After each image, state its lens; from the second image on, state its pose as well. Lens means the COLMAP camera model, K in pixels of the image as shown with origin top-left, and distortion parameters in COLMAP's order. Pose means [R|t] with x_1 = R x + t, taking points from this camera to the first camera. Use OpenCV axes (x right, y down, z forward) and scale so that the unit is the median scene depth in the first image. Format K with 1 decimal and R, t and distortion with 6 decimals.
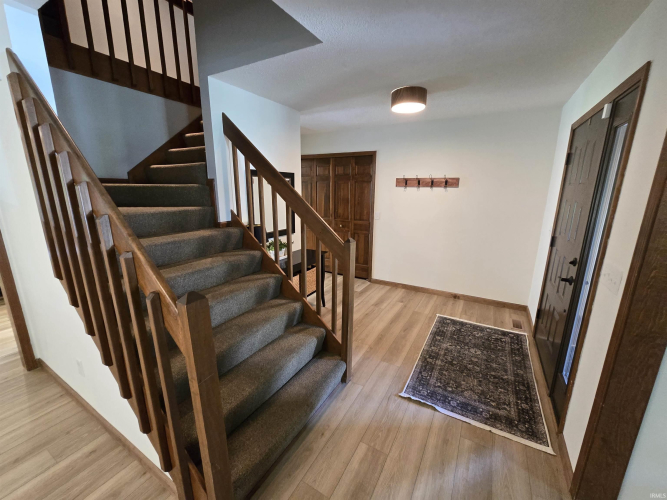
lens RADIAL K [[275.9, 0, 331.5], [0, 275.9, 250.7], [0, 0, 1]] dist [-0.002094, 0.004426]
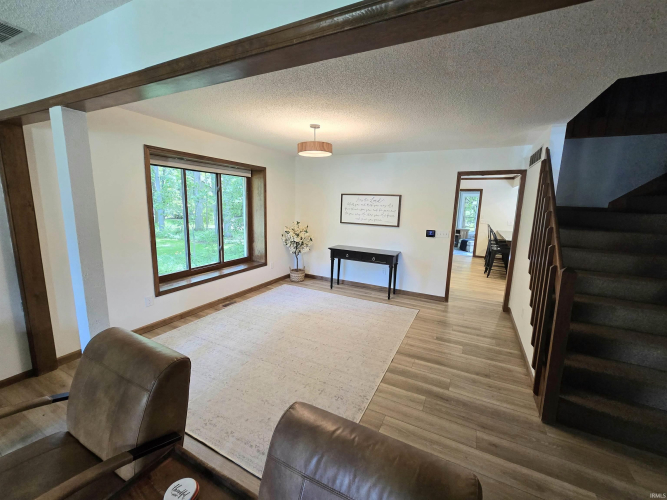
lens RADIAL K [[275.9, 0, 333.1], [0, 275.9, 248.2], [0, 0, 1]] dist [-0.002094, 0.004426]
pose [[0.069232, 0.154152, -0.985619, 0.596087], [-0.252548, 0.958514, 0.132173, 0.087112], [0.965104, 0.239765, 0.105290, -0.393395]]
